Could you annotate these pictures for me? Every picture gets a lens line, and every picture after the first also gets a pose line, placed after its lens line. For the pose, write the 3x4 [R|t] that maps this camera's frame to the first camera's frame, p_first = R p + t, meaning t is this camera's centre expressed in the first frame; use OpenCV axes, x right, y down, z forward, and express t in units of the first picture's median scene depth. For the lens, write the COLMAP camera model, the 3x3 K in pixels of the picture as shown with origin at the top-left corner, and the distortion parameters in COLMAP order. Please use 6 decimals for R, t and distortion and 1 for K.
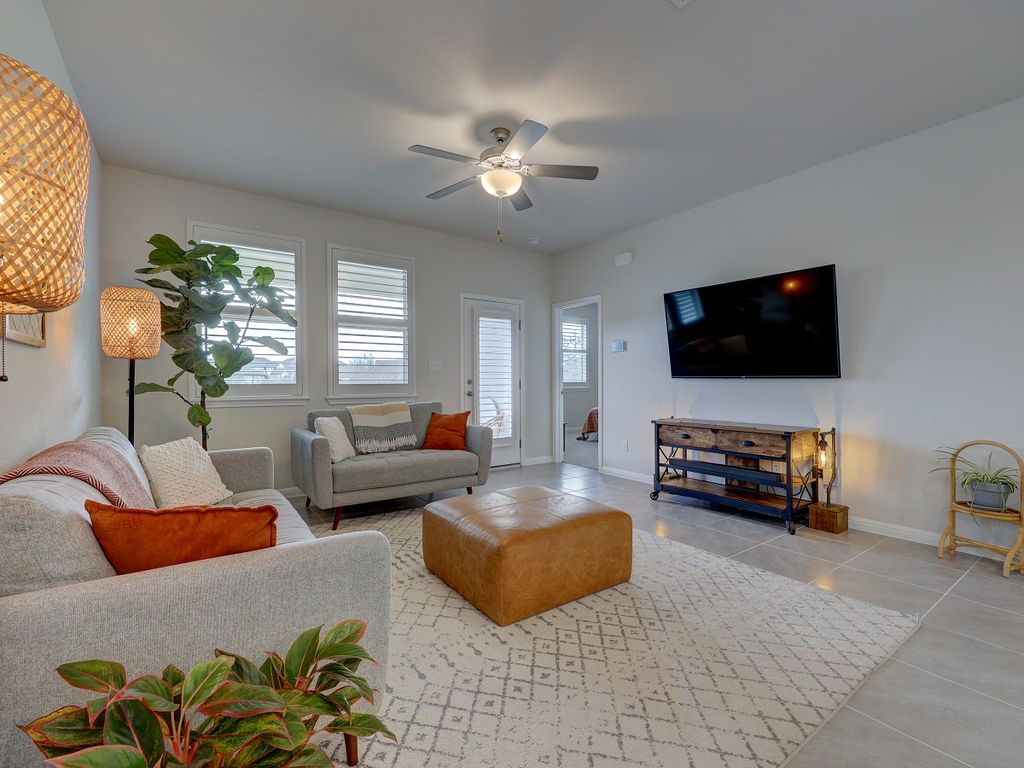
lens RADIAL K [[462.0, 0, 513.4], [0, 462.0, 382.9], [0, 0, 1]] dist [-0.003468, 0.001823]
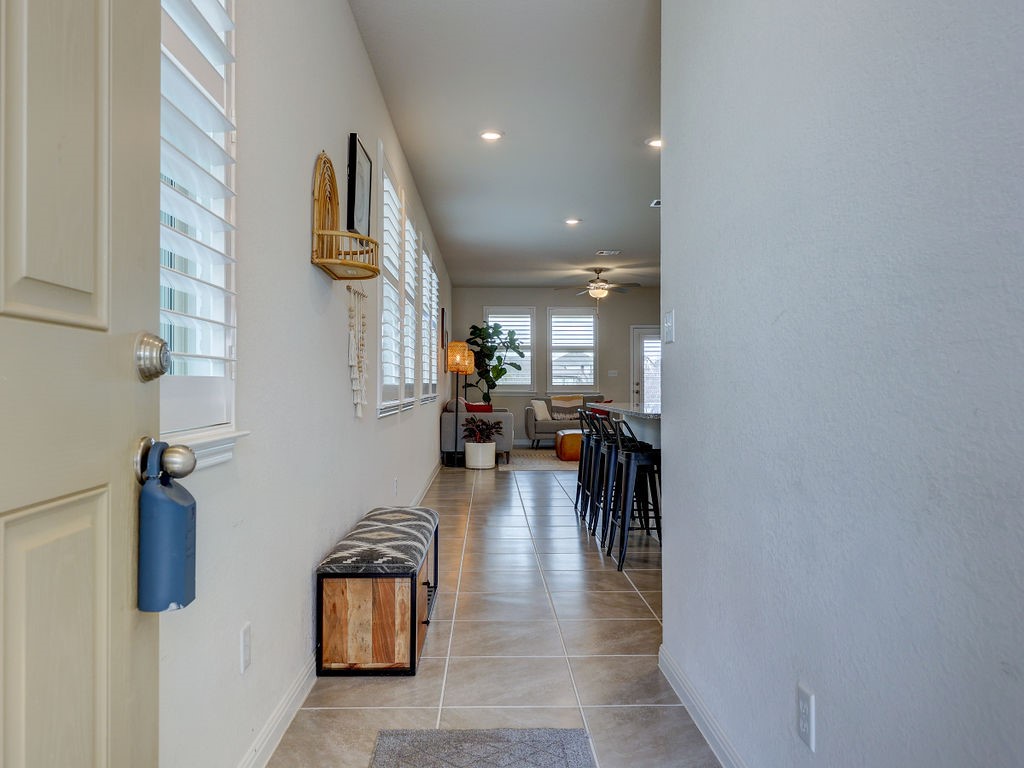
lens RADIAL K [[757.7, 0, 508.9], [0, 757.7, 382.1], [0, 0, 1]] dist [0.000989, 0.000140]
pose [[0.828145, -0.001194, -0.560513, 1.494229], [-0.004582, 0.999950, -0.008900, 0.025245], [0.560495, 0.009938, 0.828098, -2.021390]]
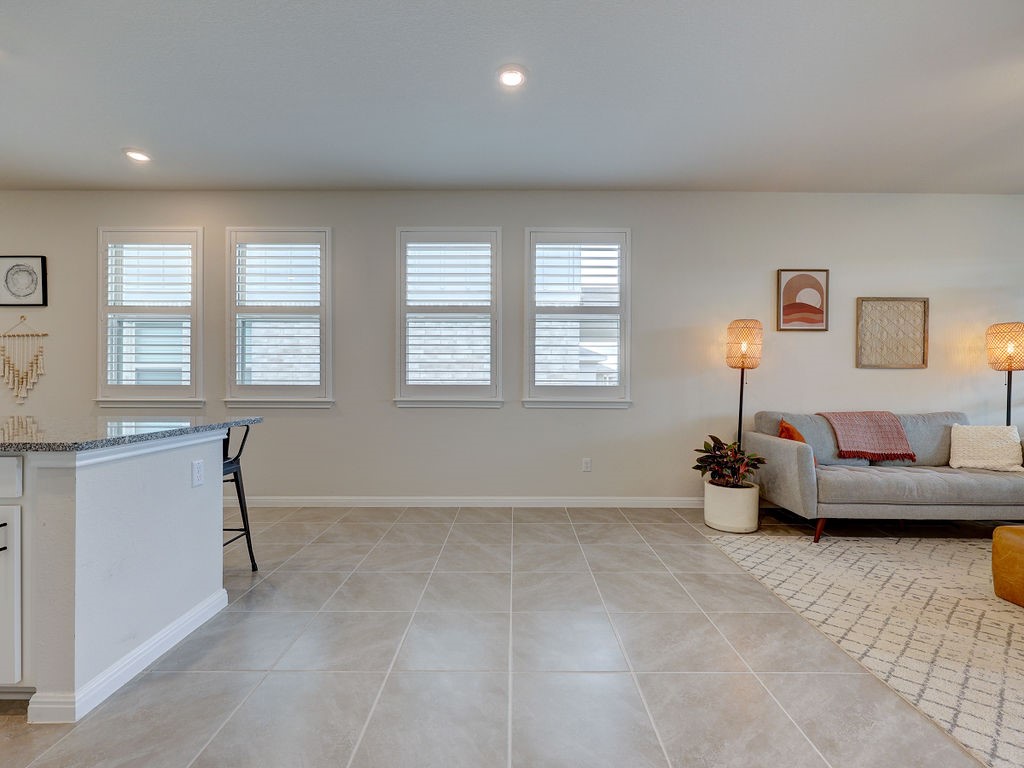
lens RADIAL K [[462.0, 0, 511.1], [0, 462.0, 382.3], [0, 0, 1]] dist [-0.003468, 0.001823]
pose [[-0.582140, 0.000729, -0.813088, 0.963505], [-0.010228, 0.999914, 0.008219, -0.007174], [0.813024, 0.013101, -0.582082, 0.417370]]
